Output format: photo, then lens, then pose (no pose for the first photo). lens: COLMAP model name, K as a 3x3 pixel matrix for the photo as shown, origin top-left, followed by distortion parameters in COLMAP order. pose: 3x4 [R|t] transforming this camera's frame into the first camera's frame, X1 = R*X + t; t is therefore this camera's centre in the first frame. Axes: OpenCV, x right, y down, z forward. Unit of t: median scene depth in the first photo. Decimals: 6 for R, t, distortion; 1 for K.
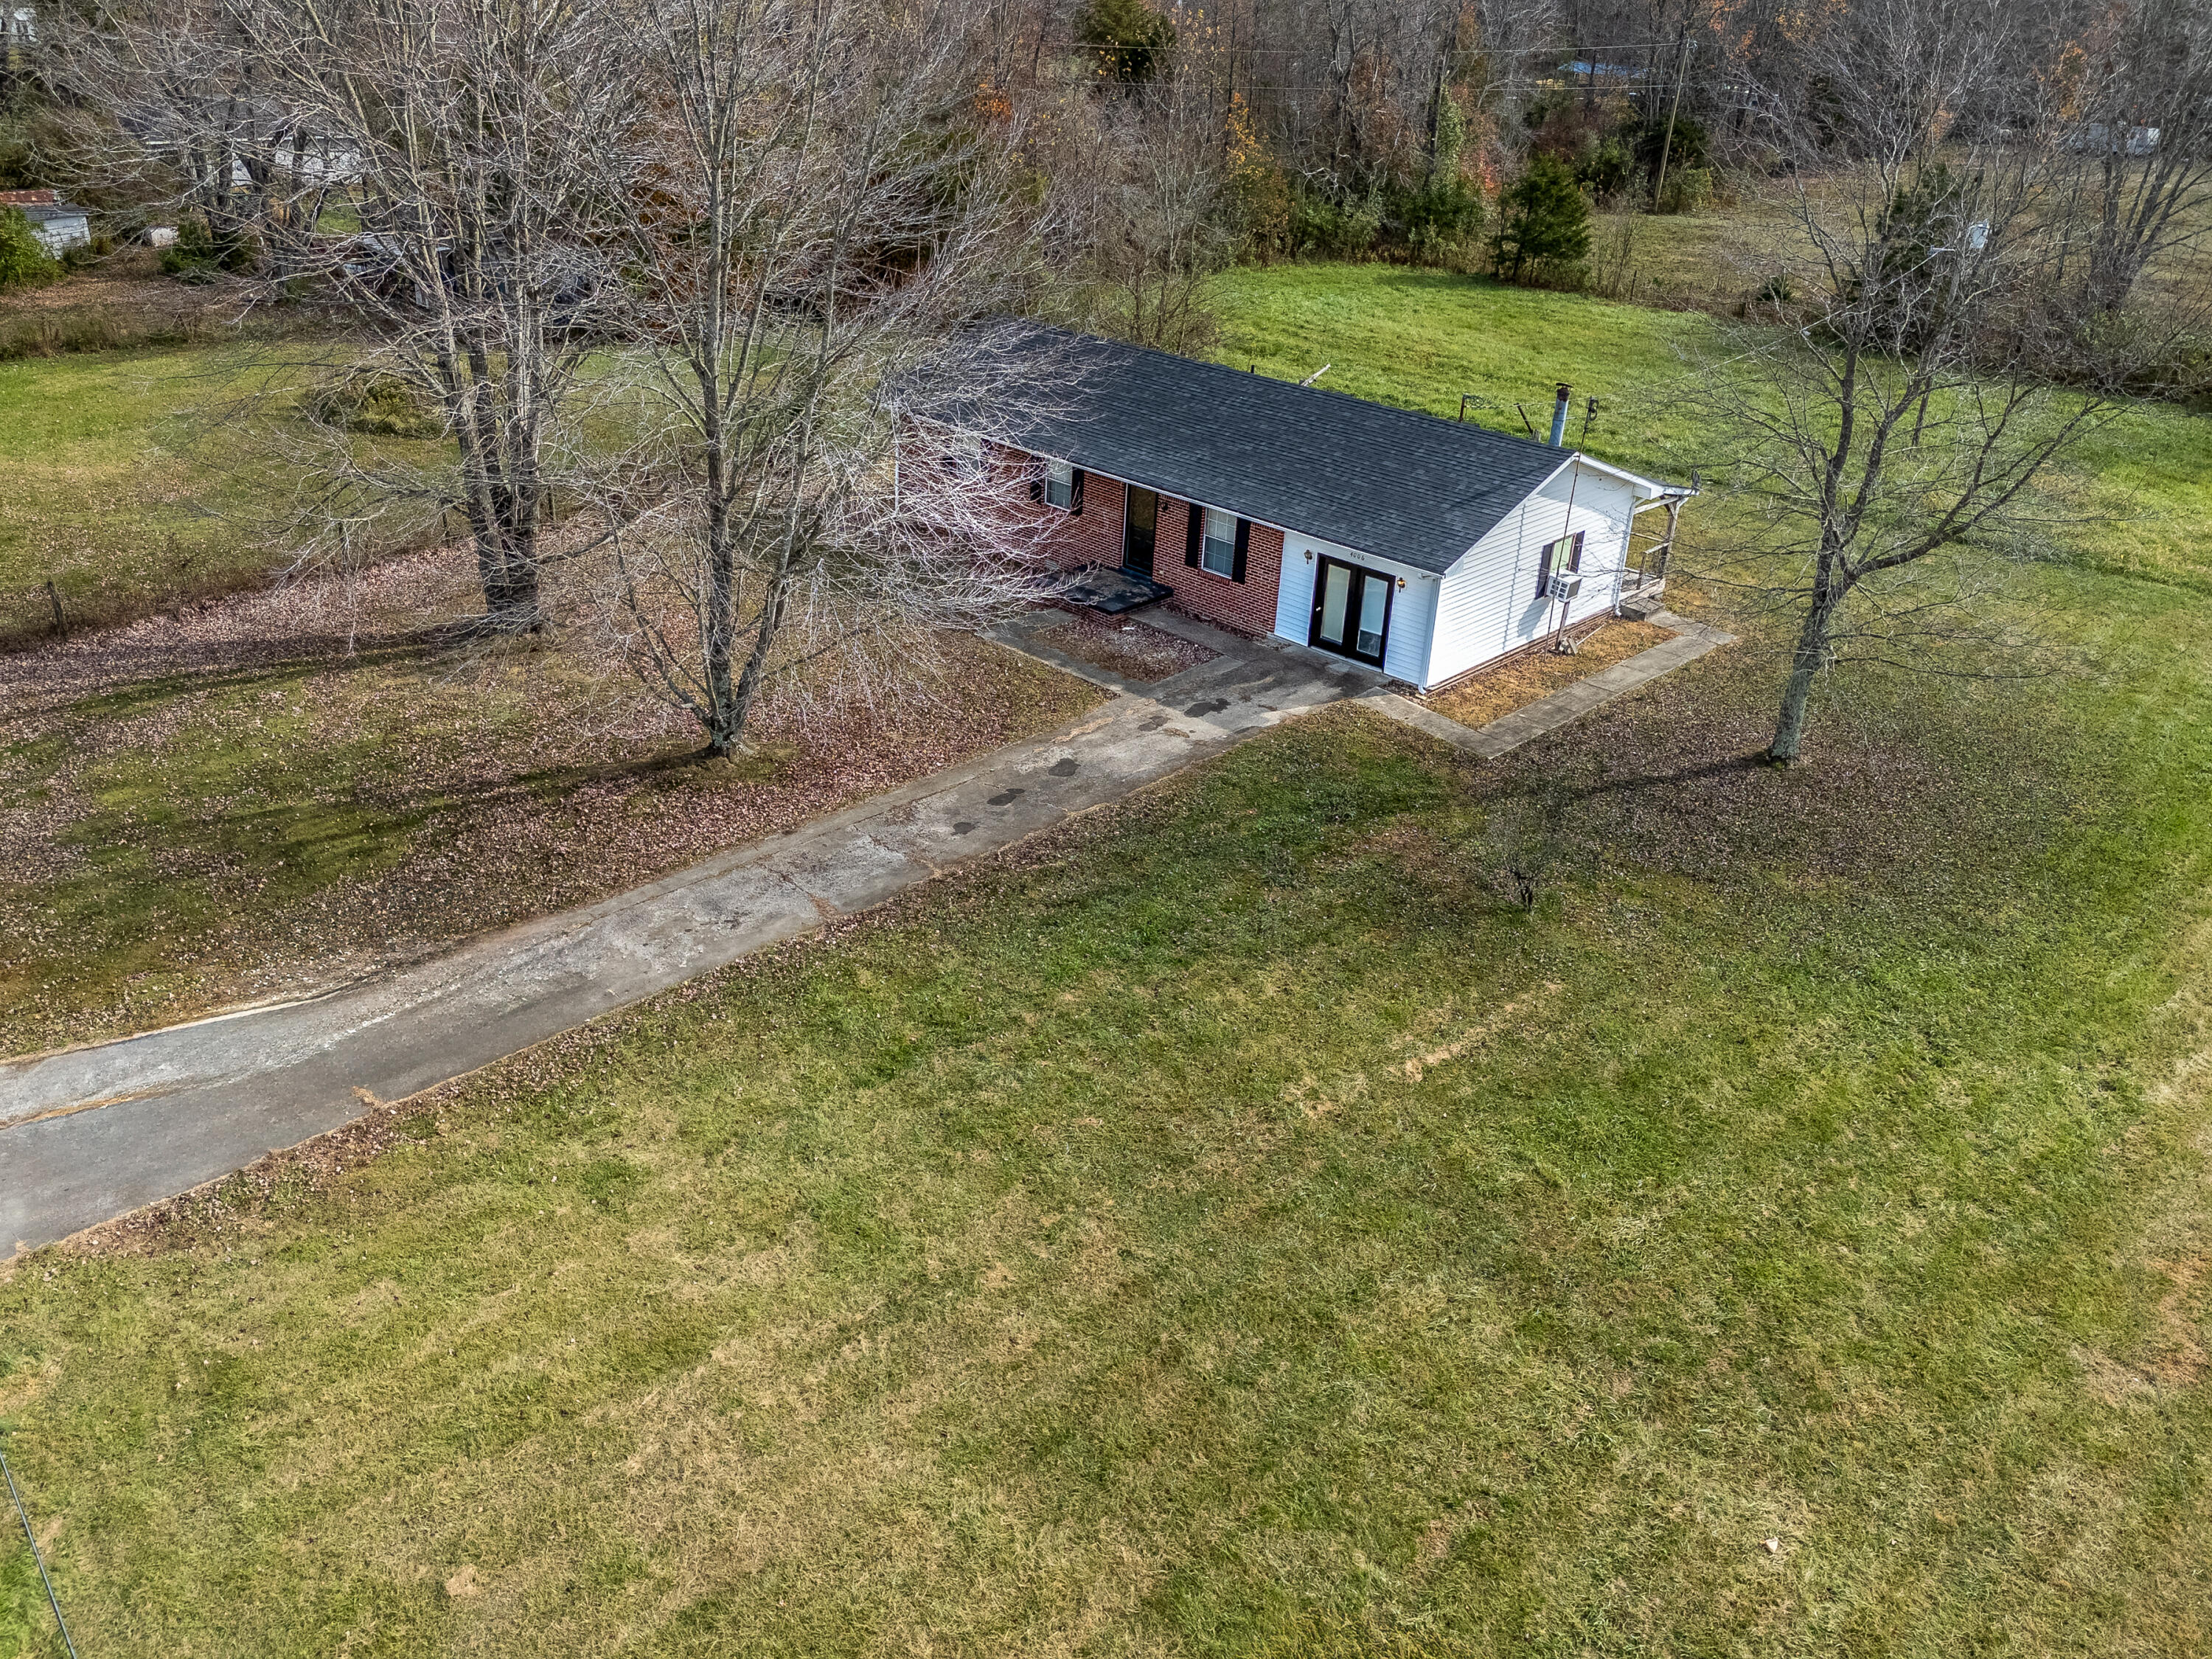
lens RADIAL K [[1720.1, 0, 1072.6], [0, 1720.1, 755.6], [0, 0, 1]] dist [0.054490, -0.048912]
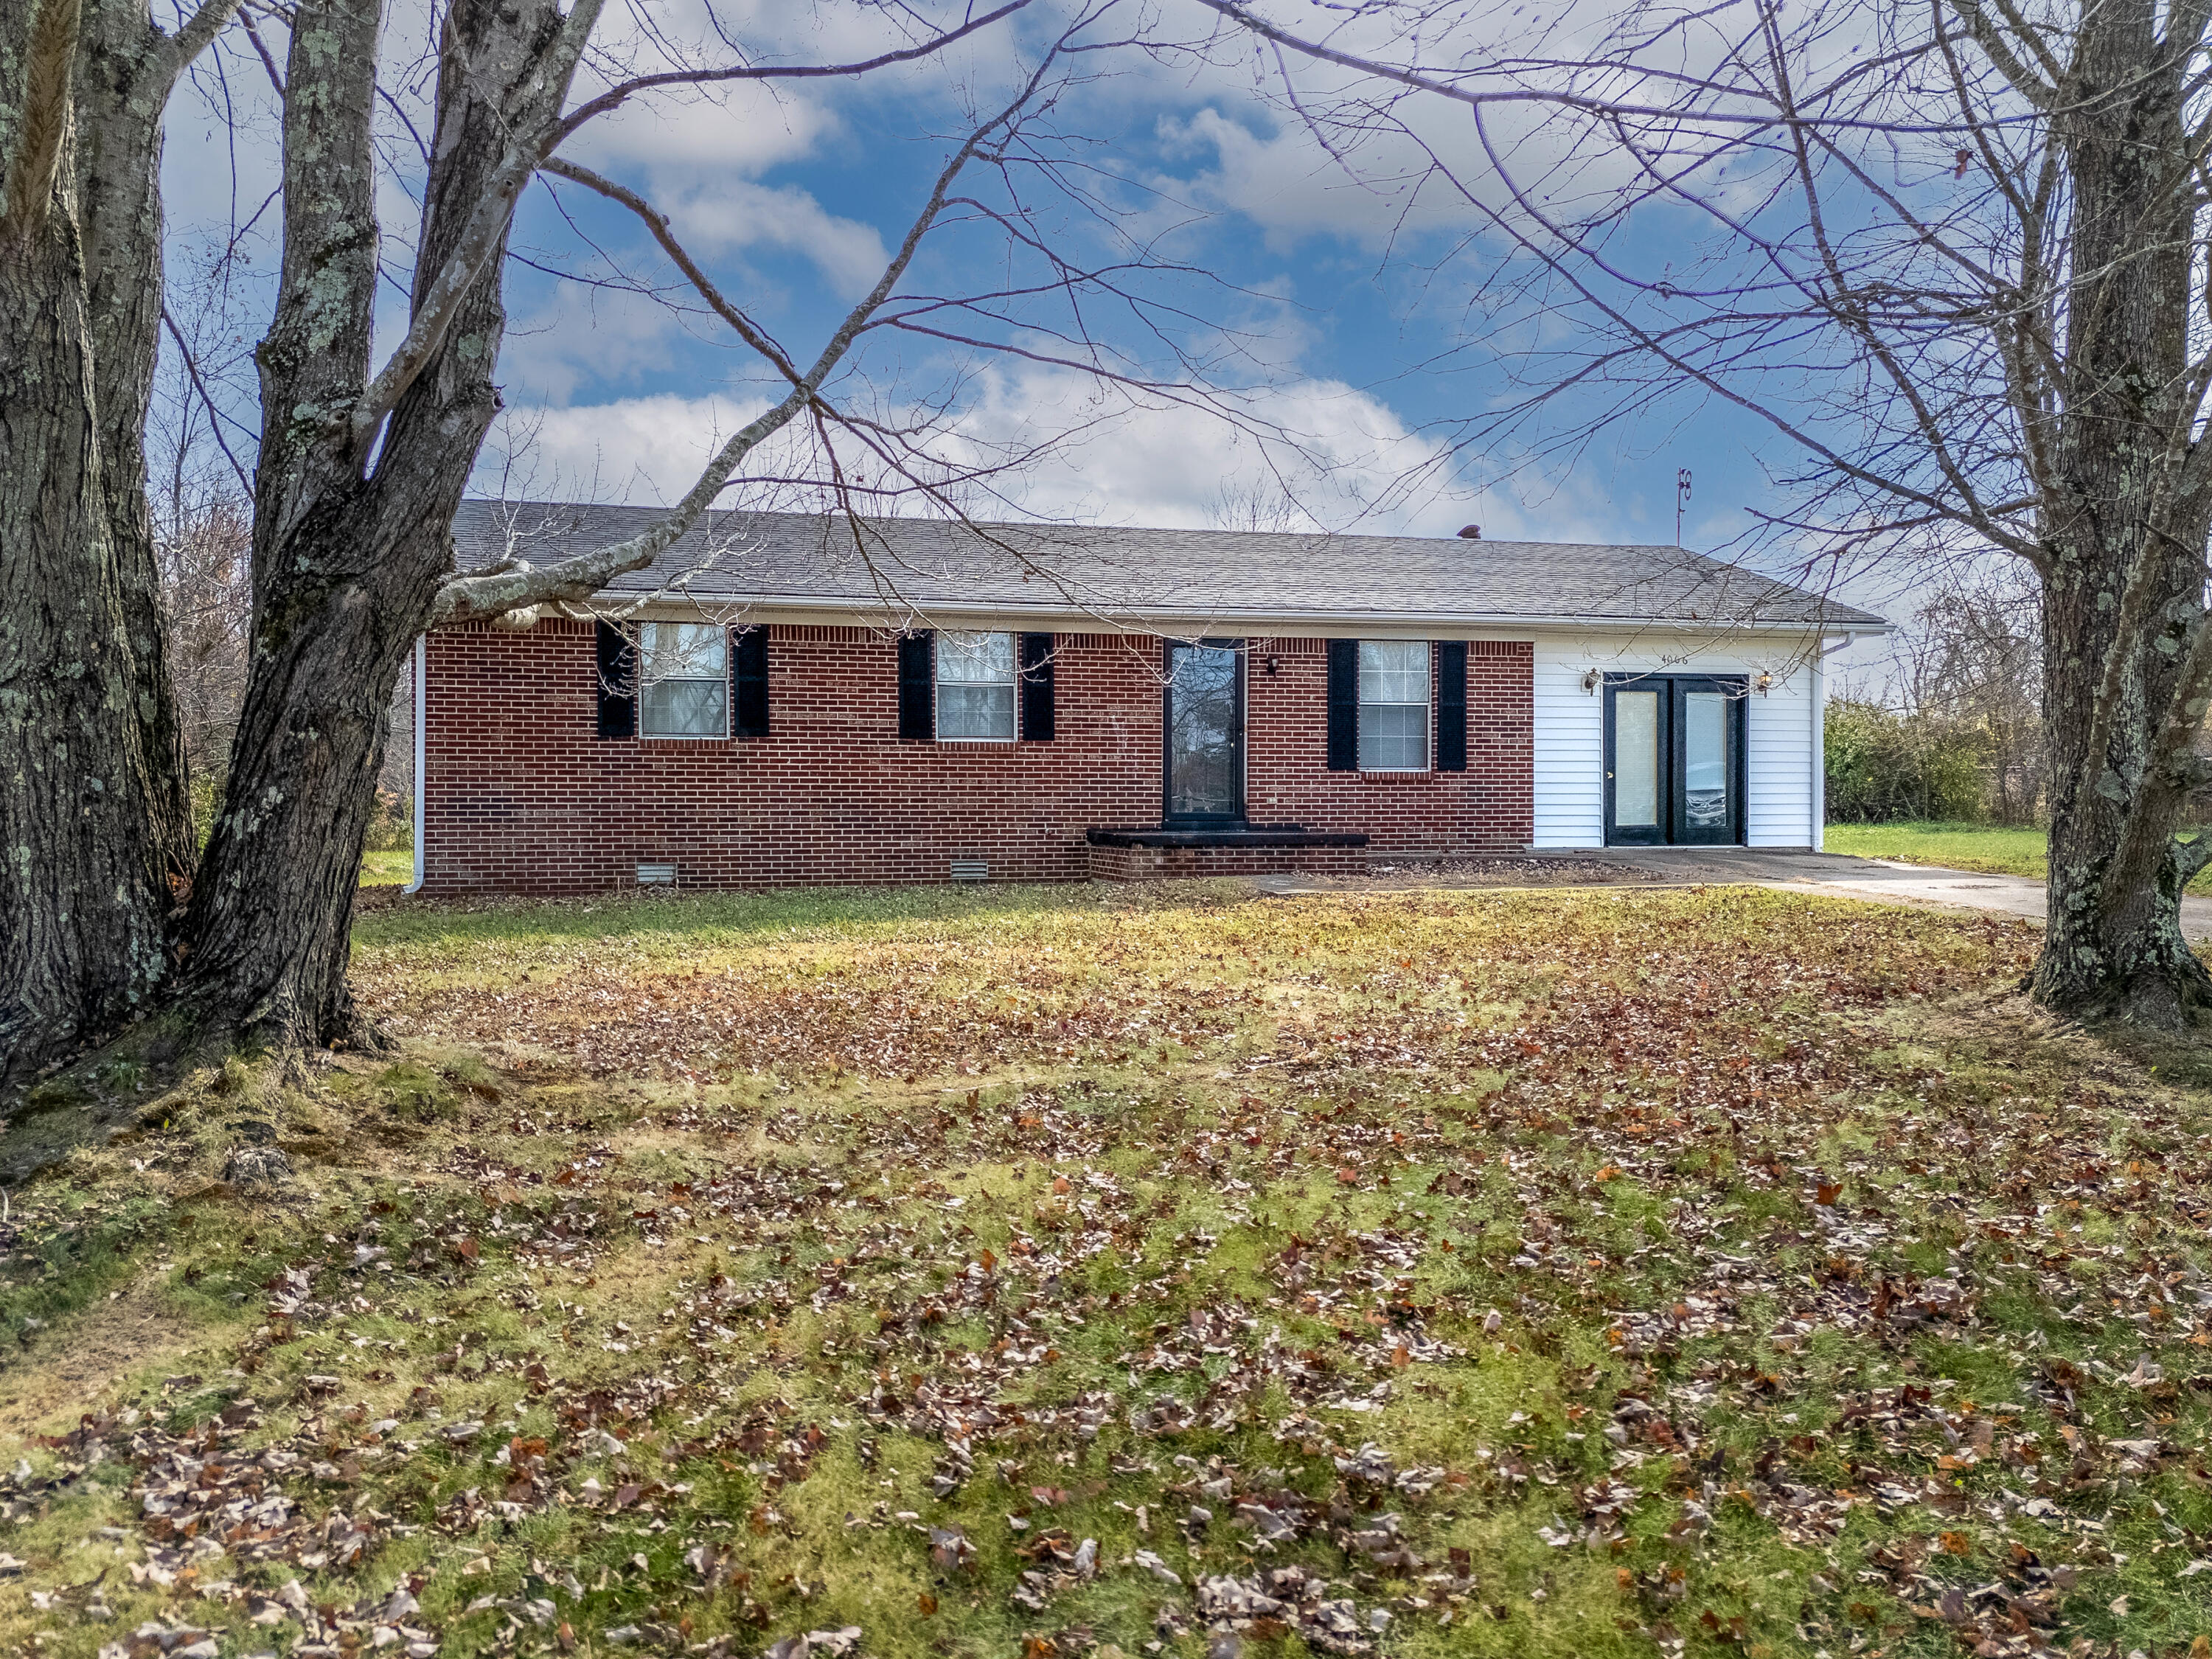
lens RADIAL K [[1600.8, 0, 1080.2], [0, 1600.8, 835.8], [0, 0, 1]] dist [0.113754, -0.122258]
pose [[0.553967, -0.051930, 0.830917, -0.414158], [0.377216, 0.905384, -0.194903, -0.030001], [-0.742178, 0.421406, 0.521142, 0.894181]]
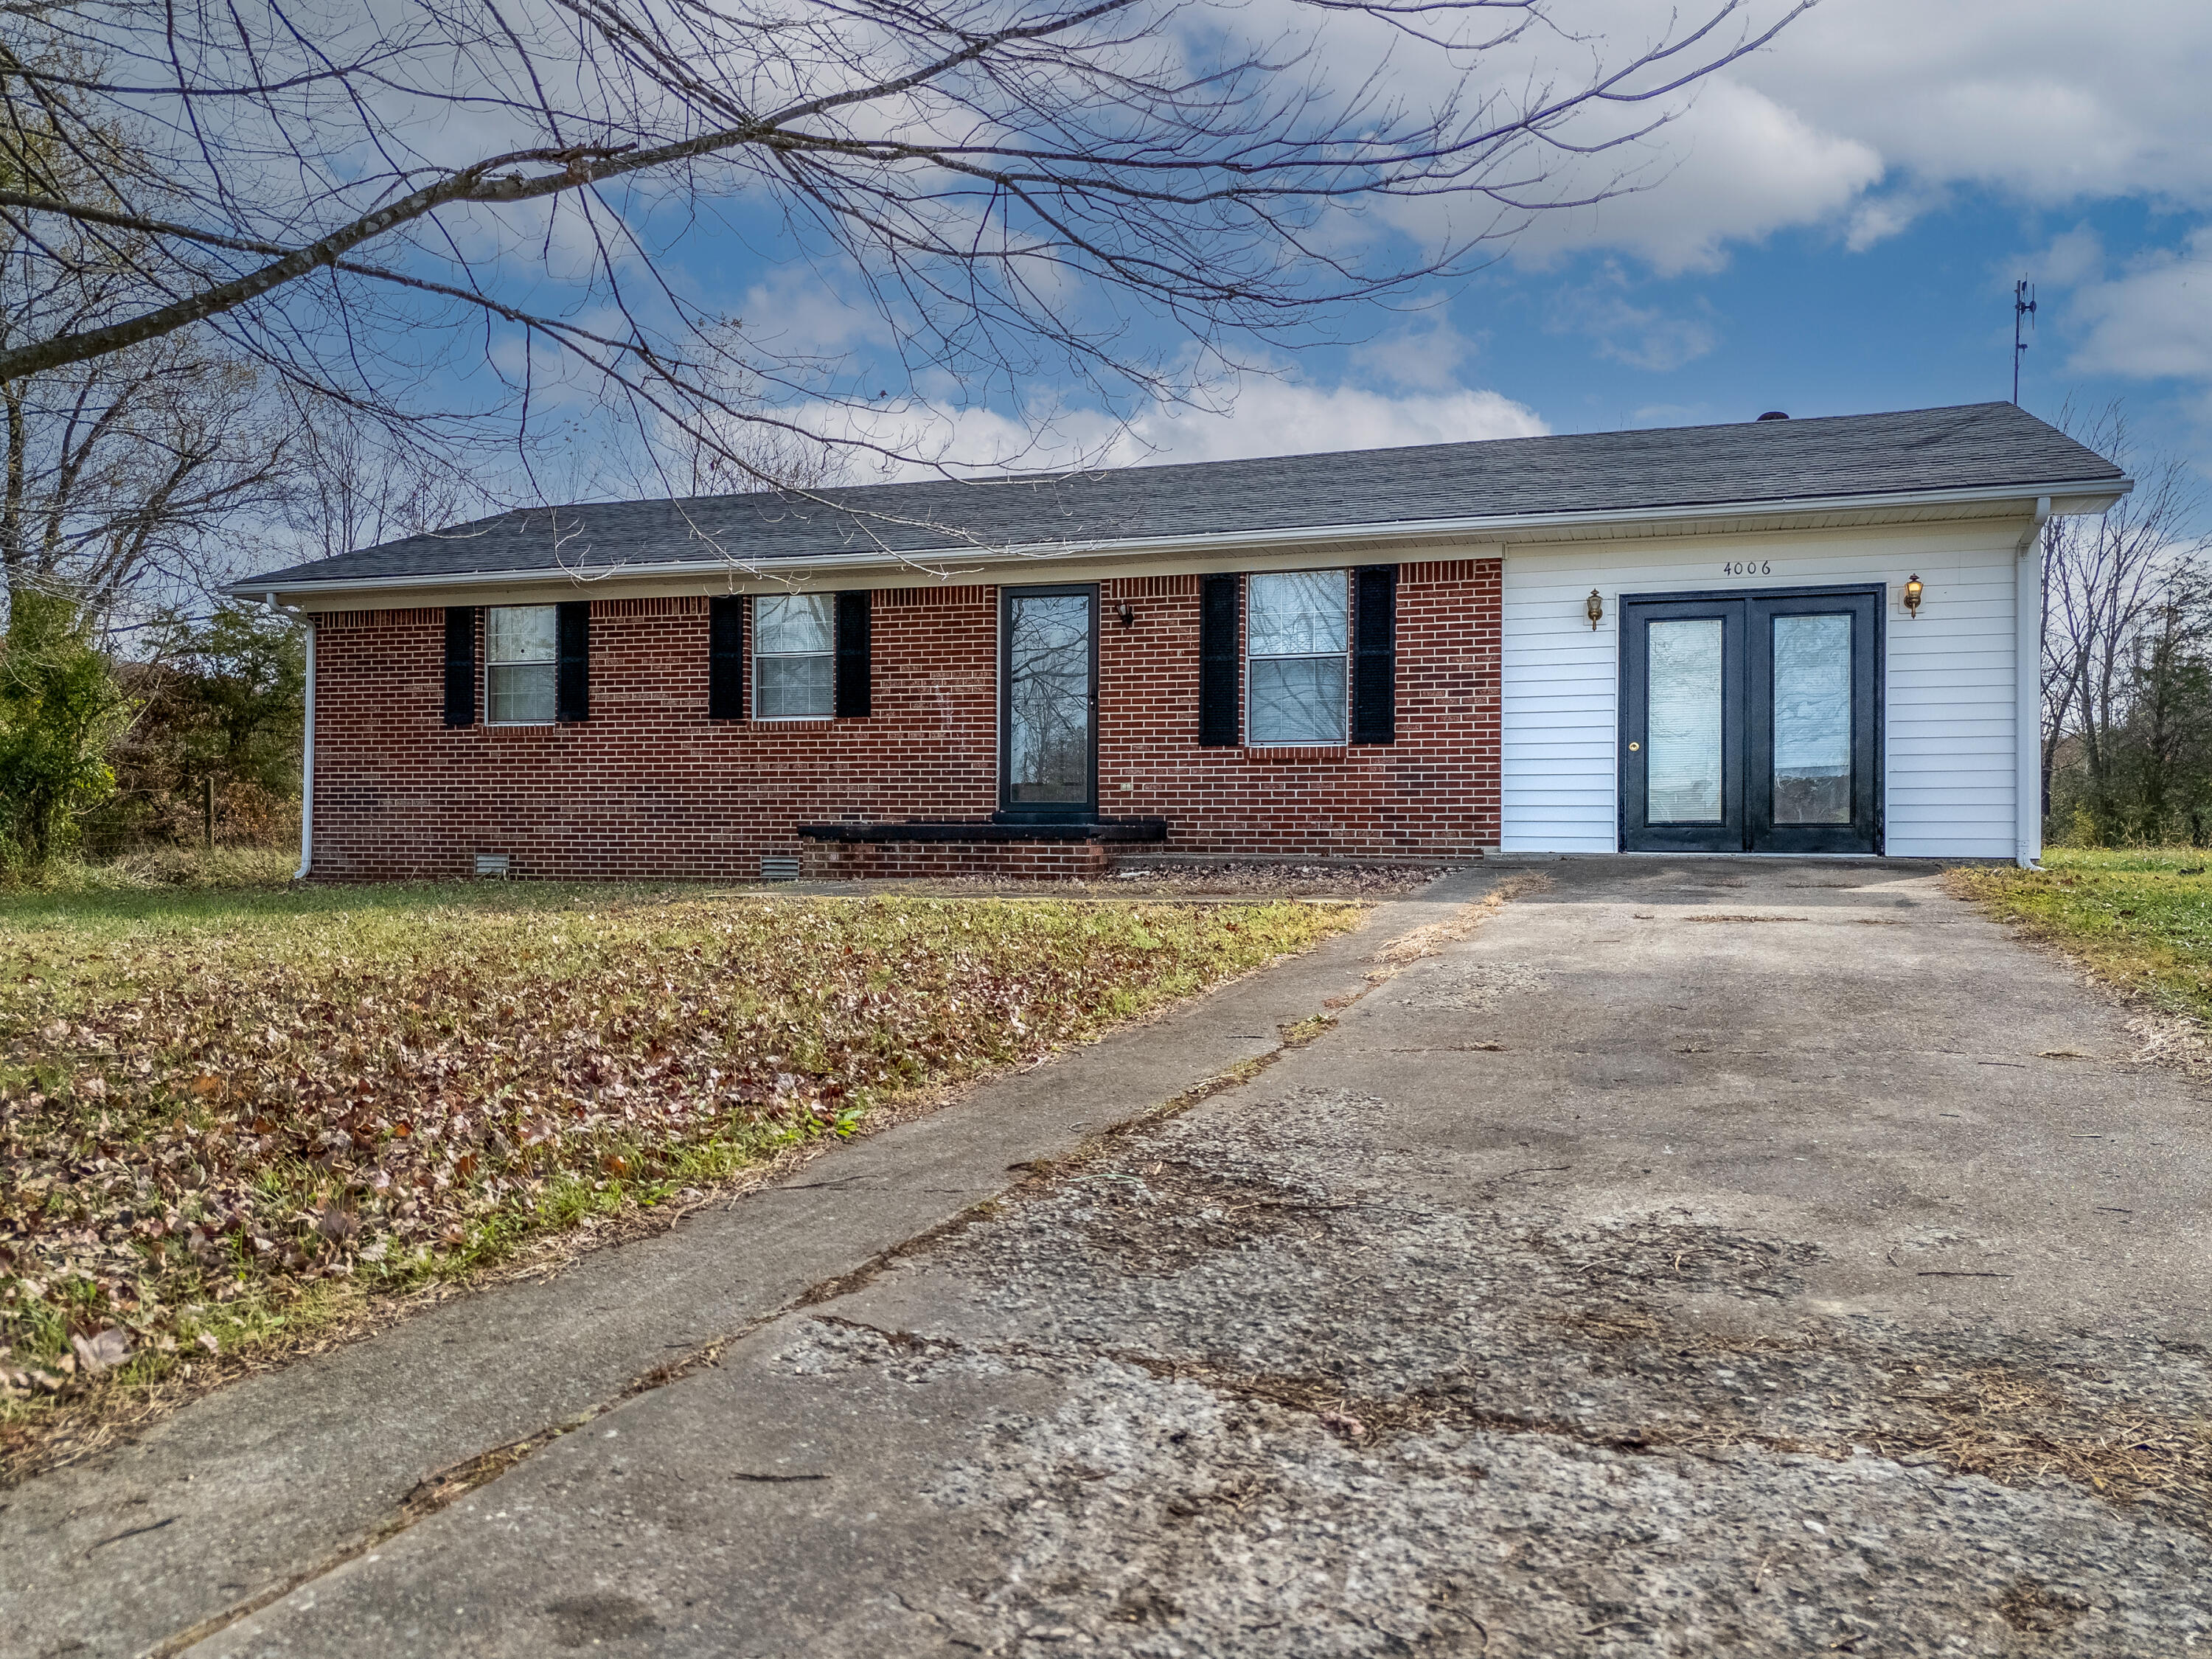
lens RADIAL K [[1609.6, 0, 1106.0], [0, 1609.6, 829.5], [0, 0, 1]] dist [0.101895, -0.125737]
pose [[0.904835, -0.035837, 0.424252, -0.122326], [0.210128, 0.904229, -0.371775, 0.042911], [-0.370297, 0.425542, 0.825708, 0.782738]]
